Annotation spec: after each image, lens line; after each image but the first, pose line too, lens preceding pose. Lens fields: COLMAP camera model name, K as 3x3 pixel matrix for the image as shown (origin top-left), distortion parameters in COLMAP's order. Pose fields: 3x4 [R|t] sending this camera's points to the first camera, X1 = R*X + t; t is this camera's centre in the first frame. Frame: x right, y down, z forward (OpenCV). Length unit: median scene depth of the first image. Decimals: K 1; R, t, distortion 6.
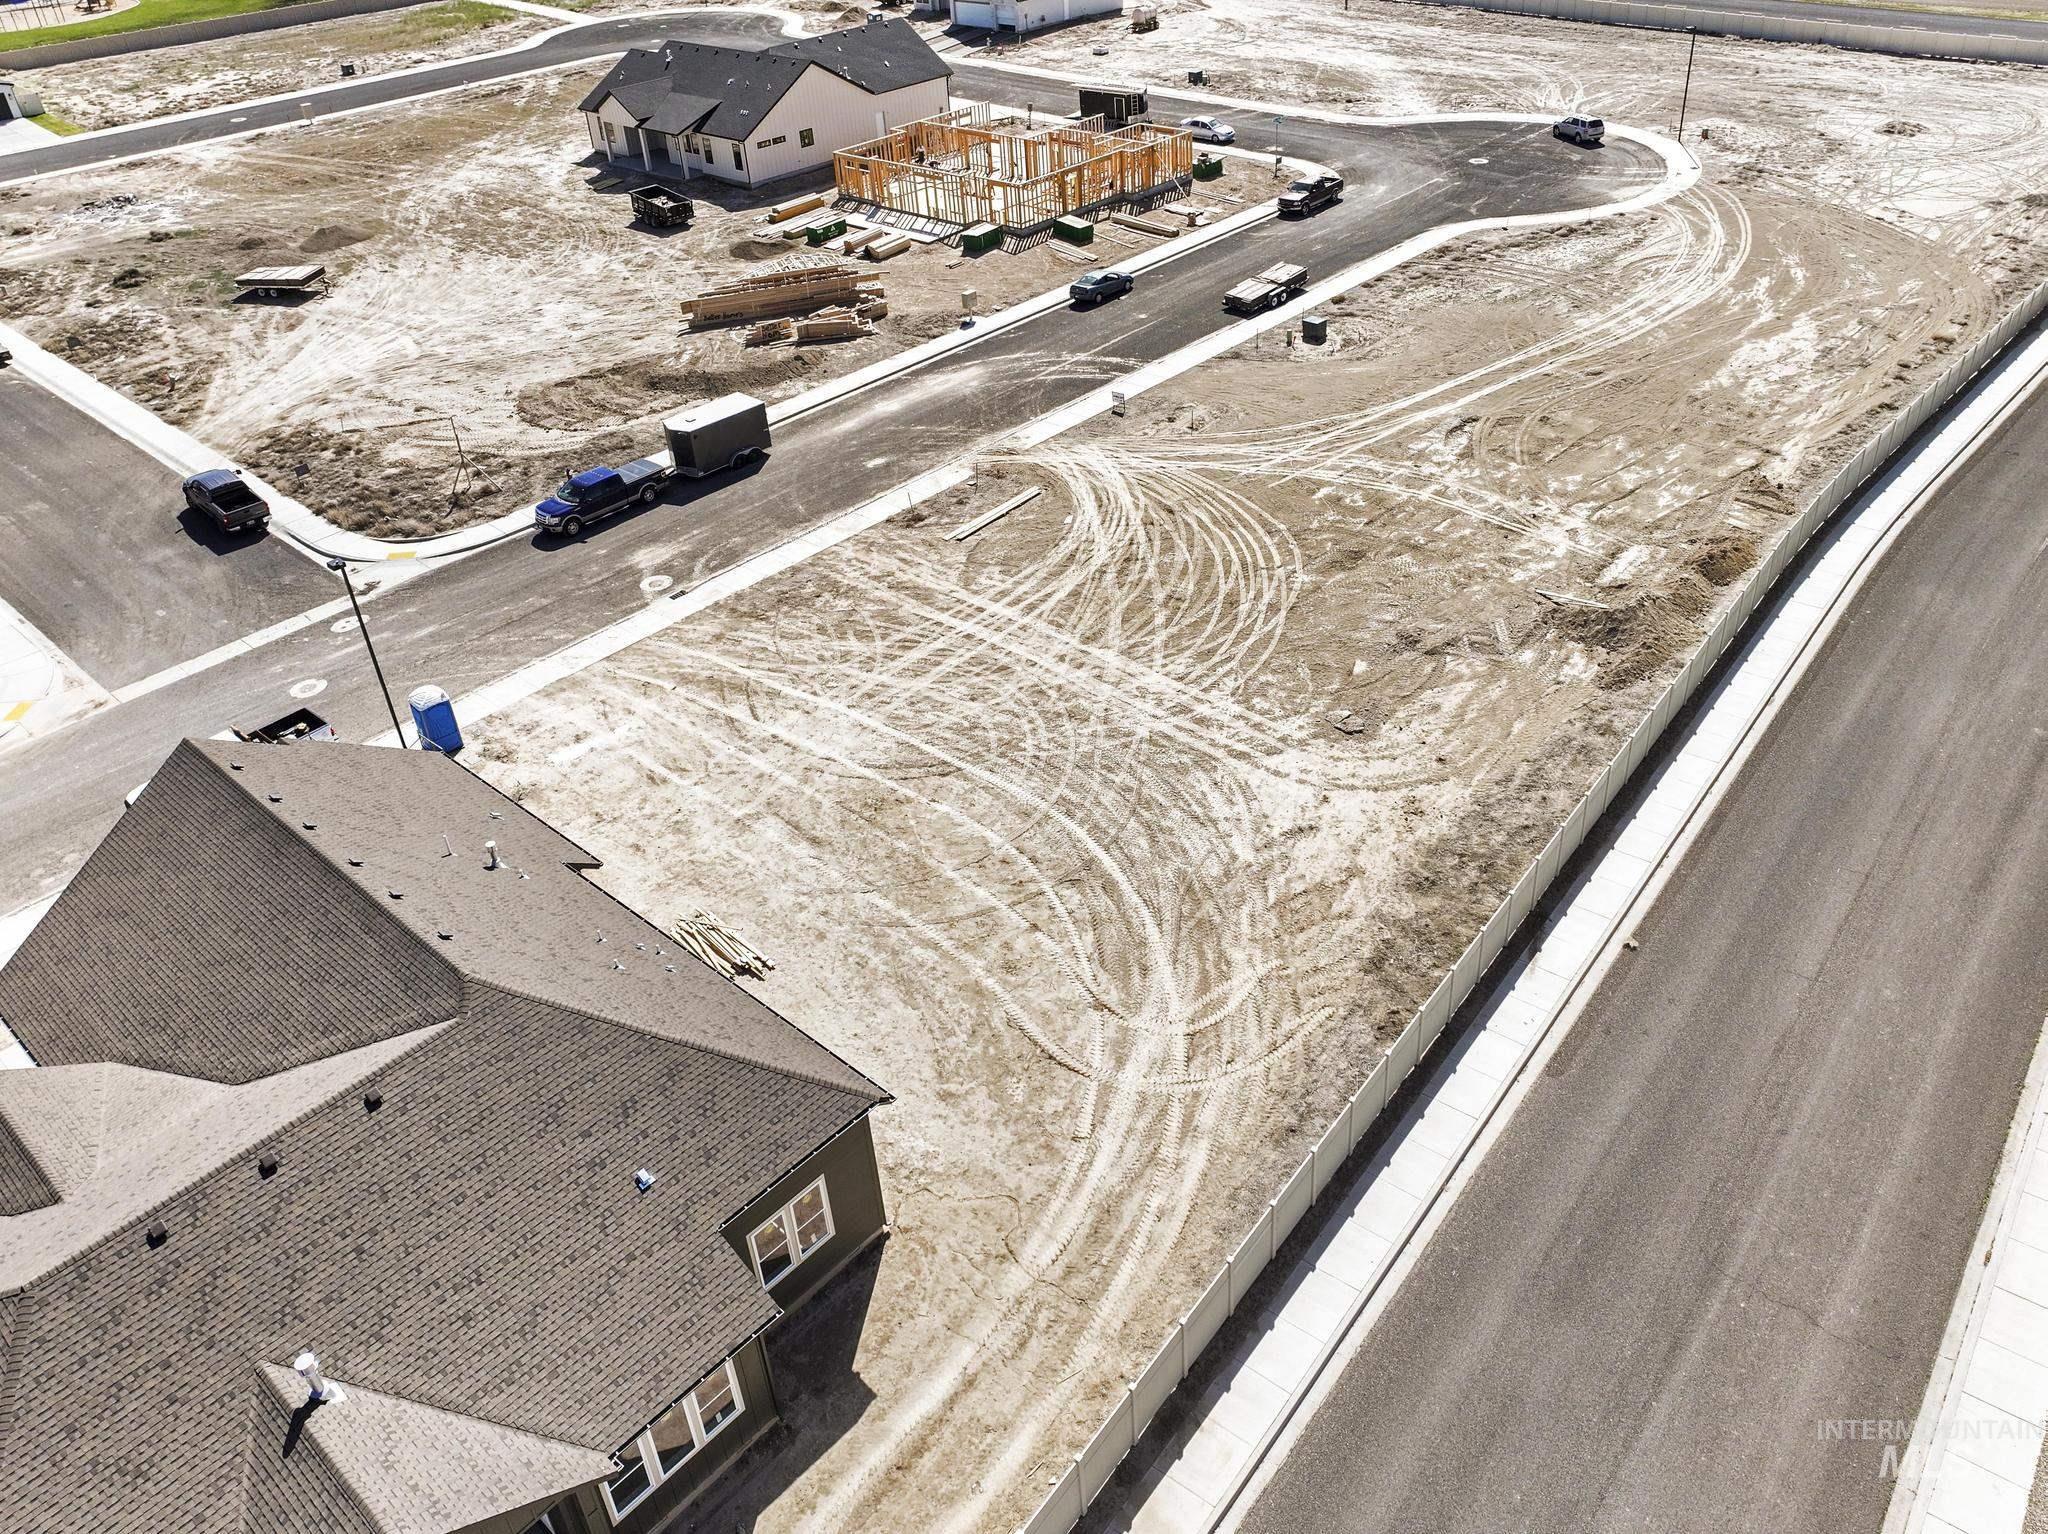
lens RADIAL K [[1557.8, 0, 1074.0], [0, 1557.8, 673.4], [0, 0, 1]] dist [-0.002549, 0.022989]
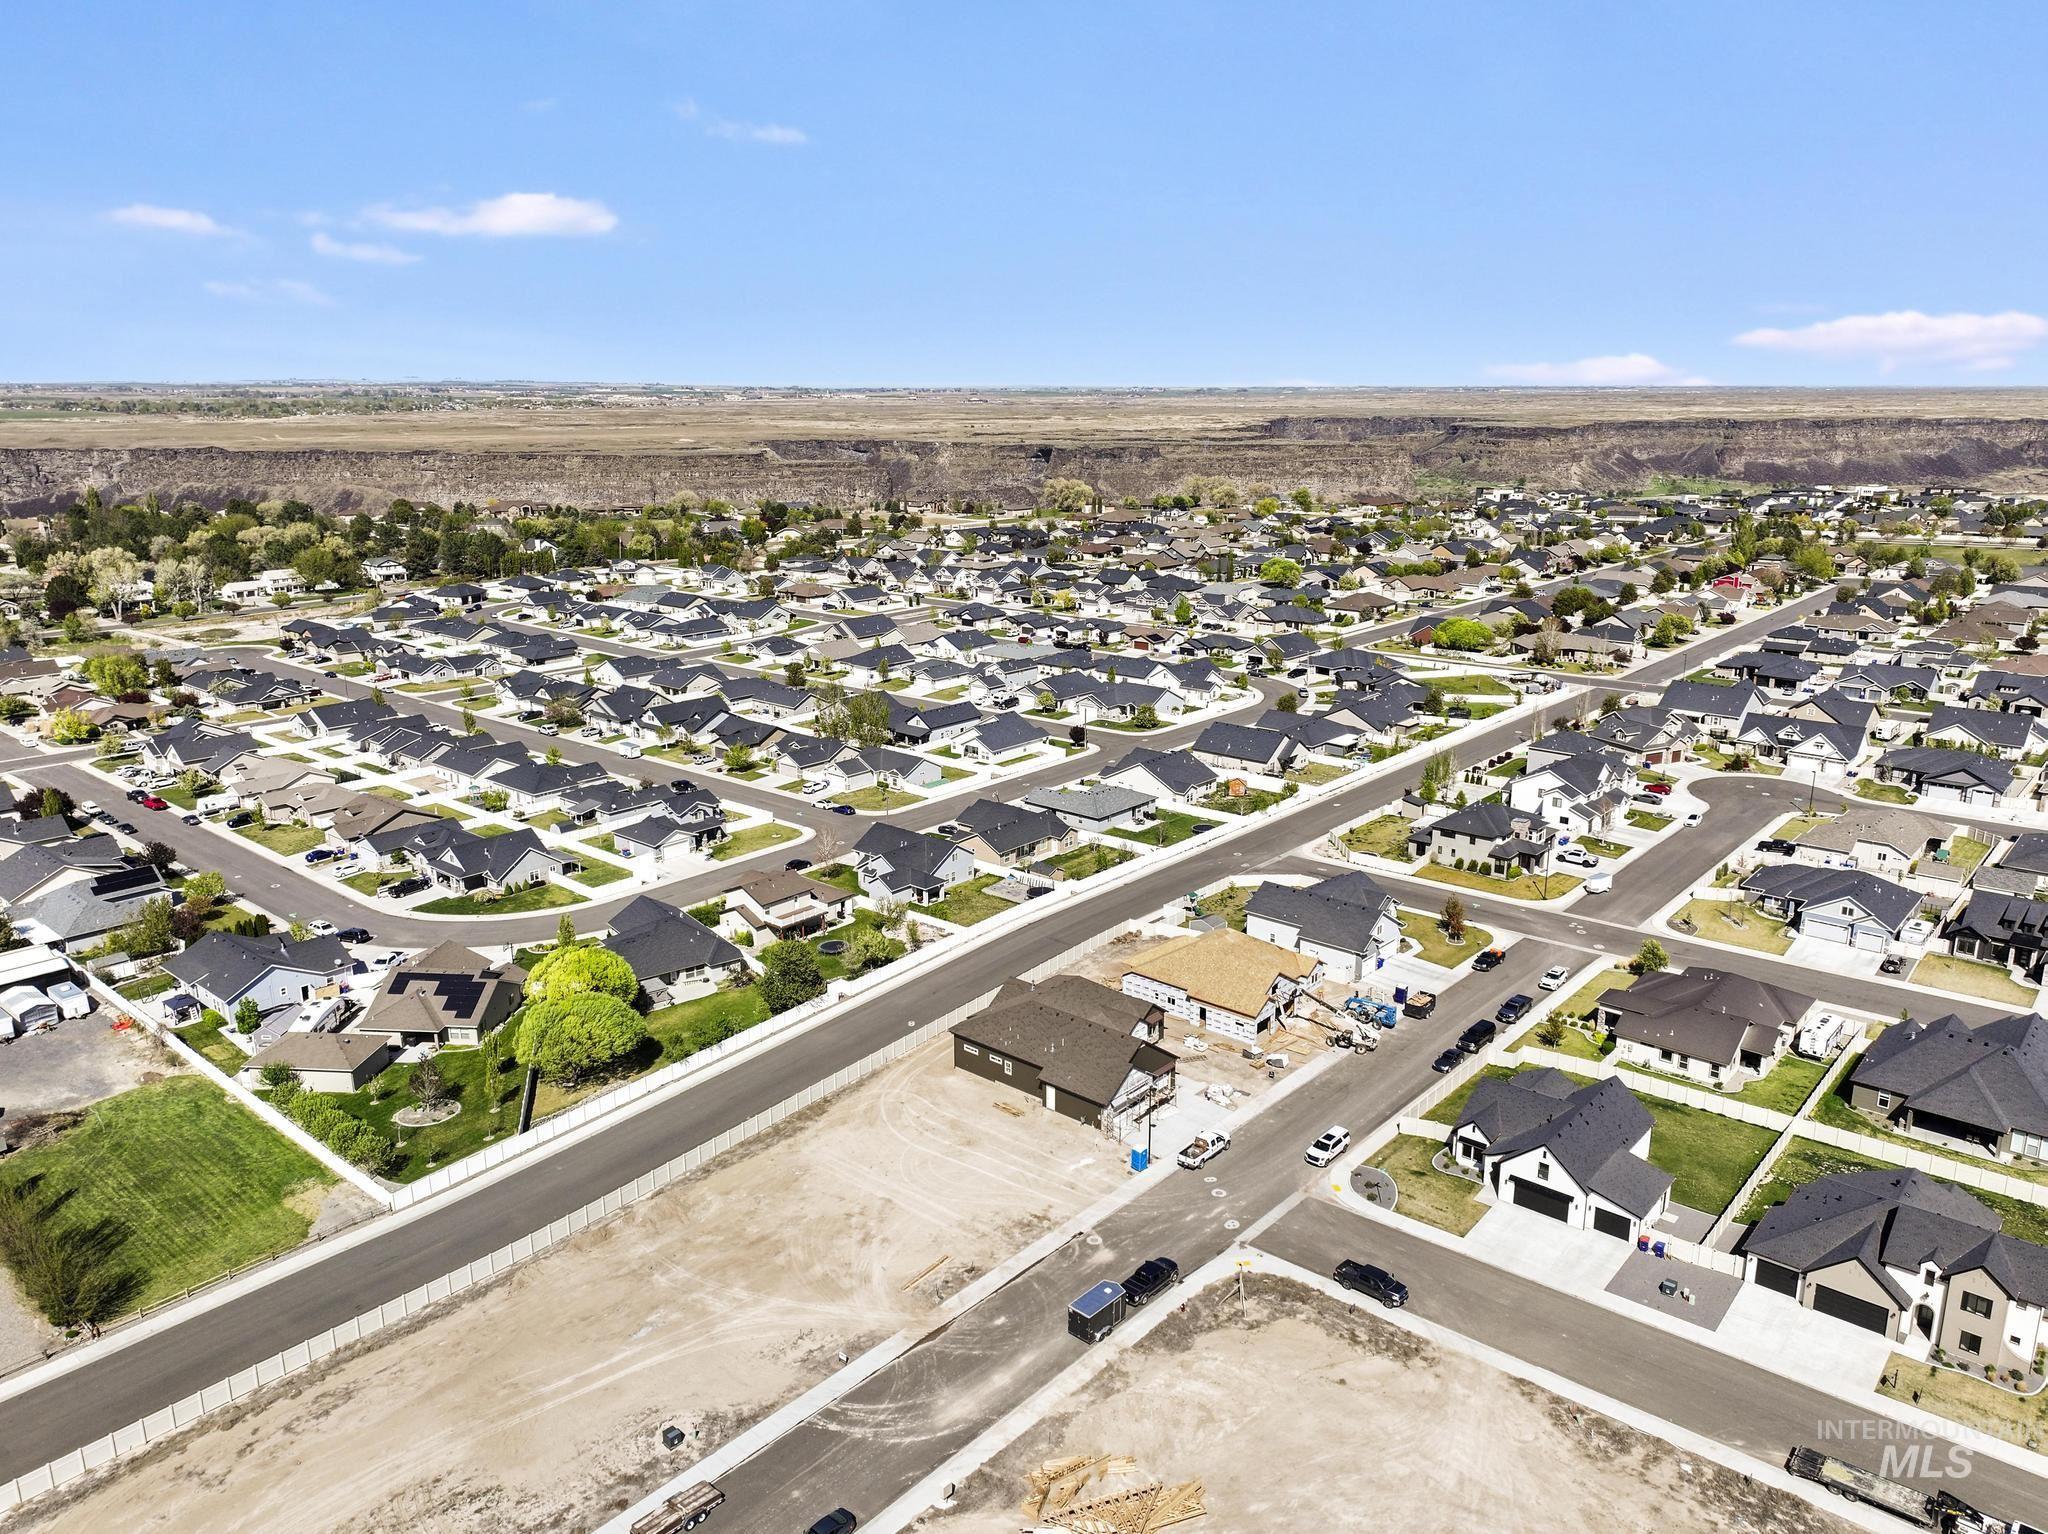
lens RADIAL K [[1428.0, 0, 1029.1], [0, 1428.0, 770.3], [0, 0, 1]] dist [0.004106, 0.009589]
pose [[-0.998135, 0.061010, -0.001823, -0.169335], [0.040461, 0.683718, 0.728624, -1.443594], [0.045700, 0.727192, -0.684912, 1.429964]]
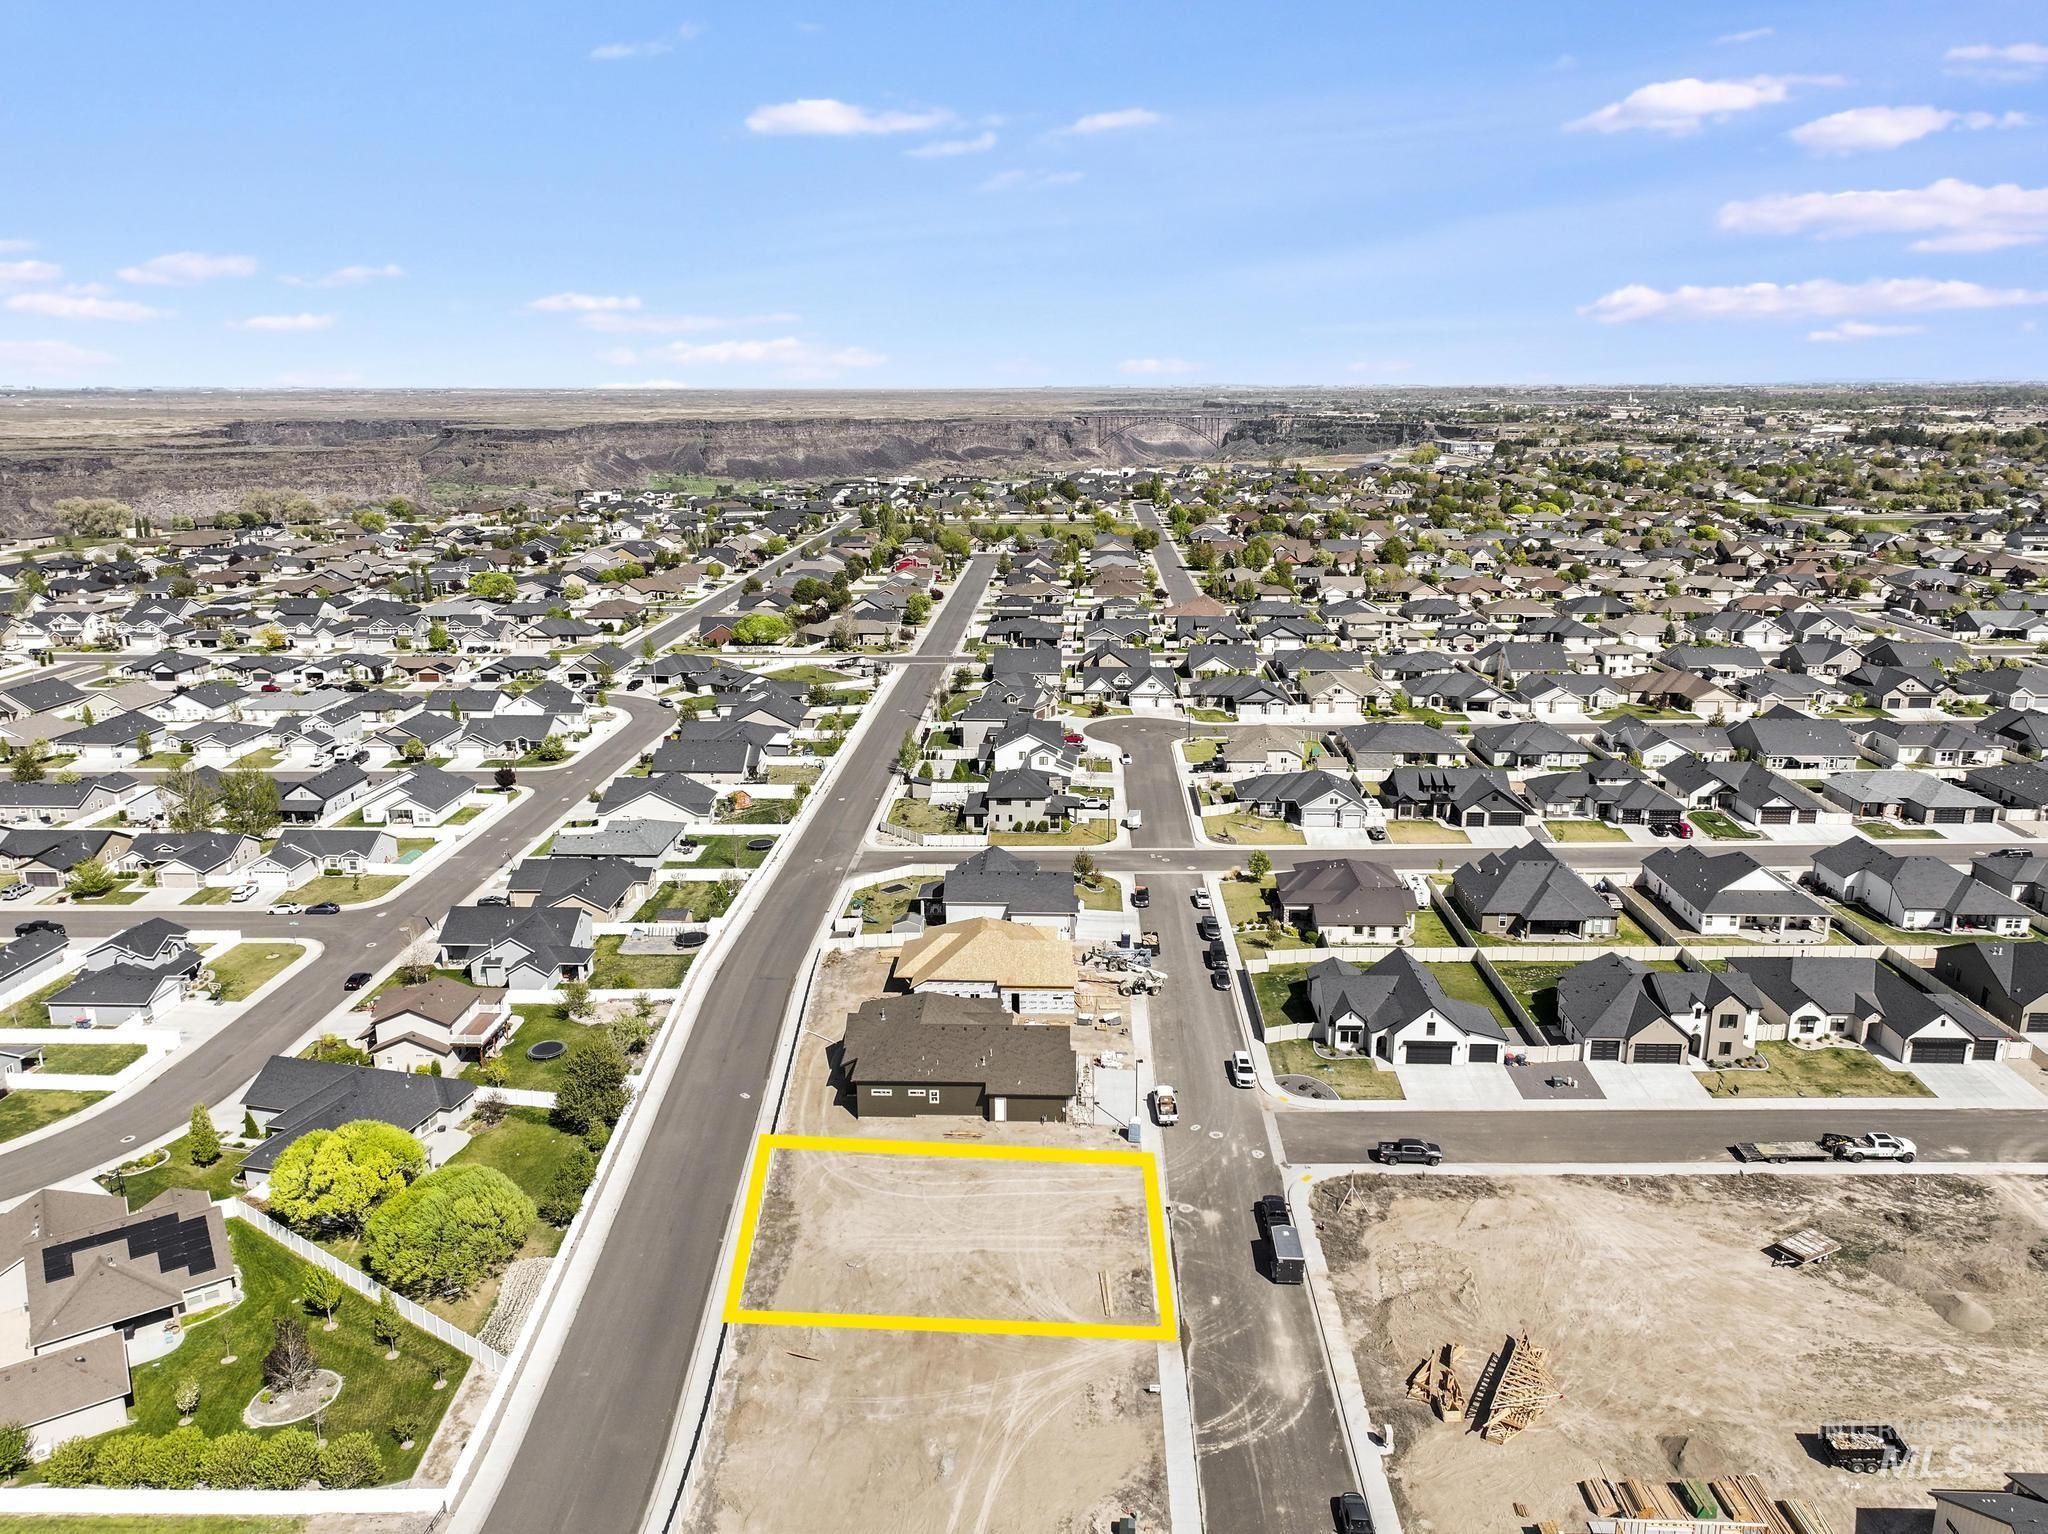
lens RADIAL K [[1436.8, 0, 1028.9], [0, 1436.8, 769.0], [0, 0, 1]] dist [0.005028, 0.003366]
pose [[-0.762921, 0.216791, -0.609059, 0.750319], [-0.305102, 0.709849, 0.634844, -1.299618], [0.569969, 0.670161, -0.475415, 1.099631]]
